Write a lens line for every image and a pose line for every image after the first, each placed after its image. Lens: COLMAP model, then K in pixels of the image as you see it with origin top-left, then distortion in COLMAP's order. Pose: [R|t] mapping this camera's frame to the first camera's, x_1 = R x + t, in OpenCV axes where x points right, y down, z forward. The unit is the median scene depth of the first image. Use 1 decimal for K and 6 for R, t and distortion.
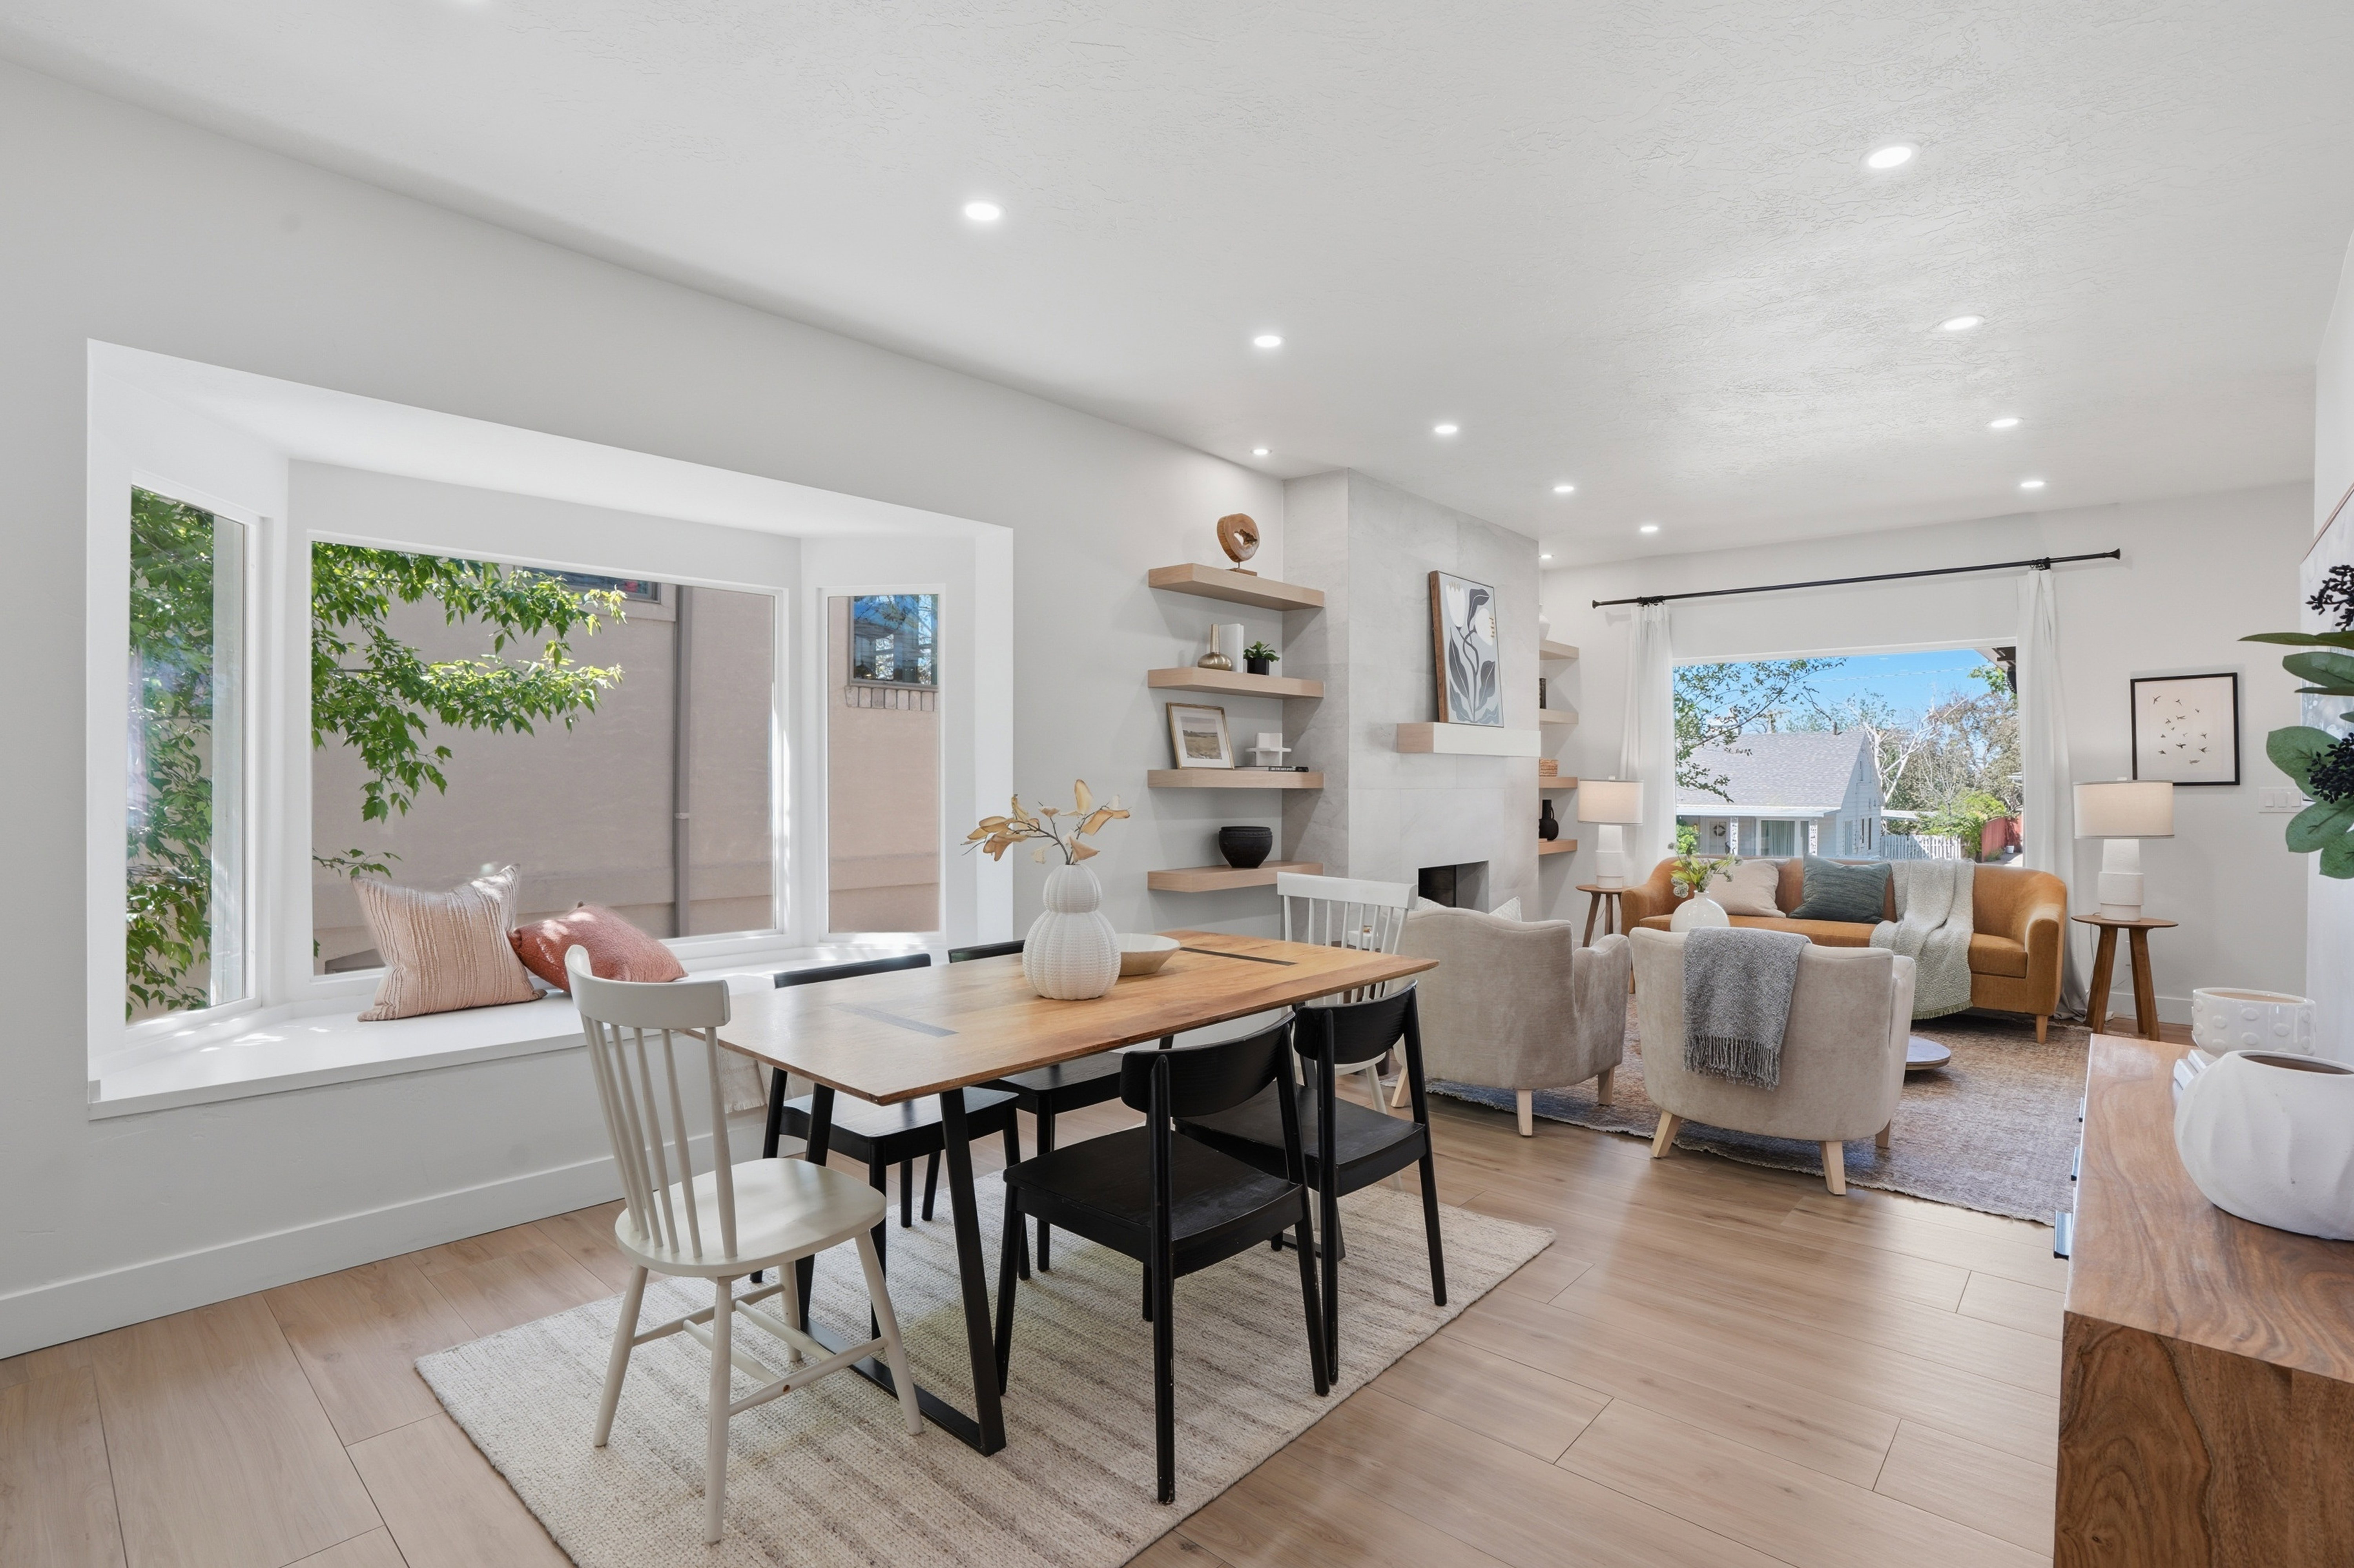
lens RADIAL K [[1121.5, 0, 1179.8], [0, 1121.5, 781.4], [0, 0, 1]] dist [-0.043908, 0.006745]
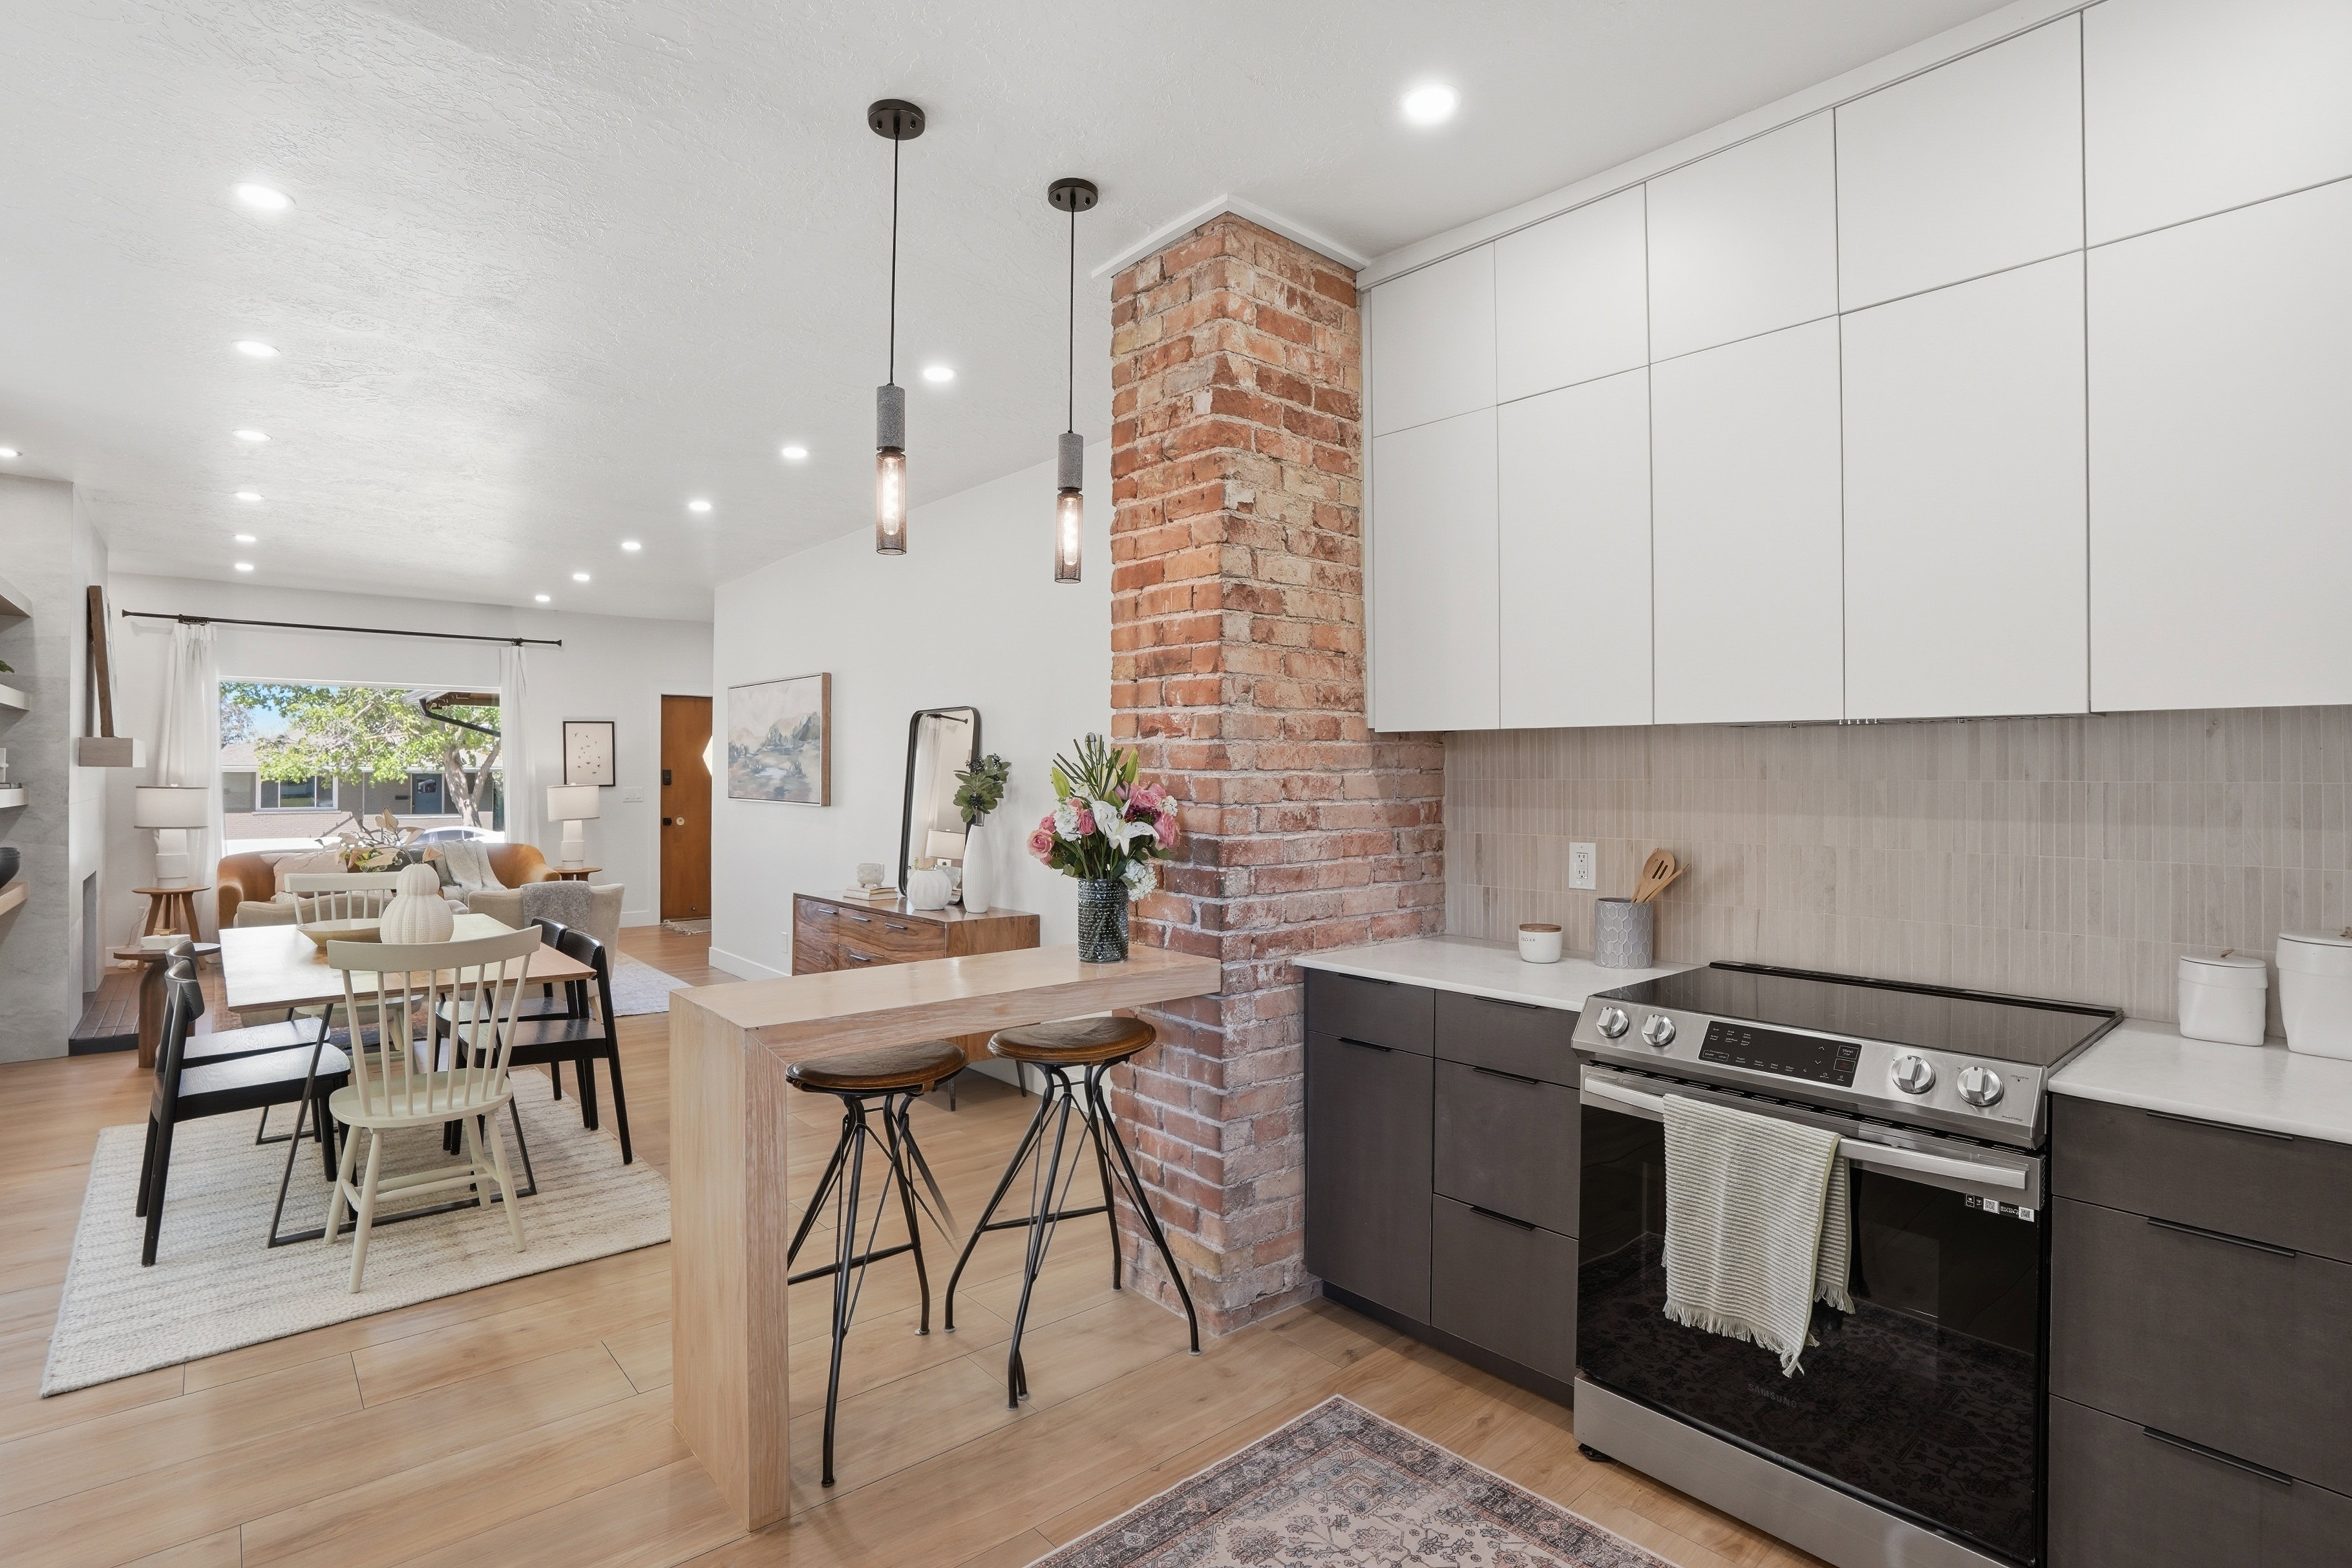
lens RADIAL K [[1120.6, 0, 1183.3], [0, 1120.6, 766.0], [0, 0, 1]] dist [-0.043908, 0.006745]
pose [[0.098508, 0.001621, 0.995135, -0.669250], [-0.004182, 0.999991, -0.001215, -0.029535], [-0.995127, -0.004041, 0.098514, -0.076373]]
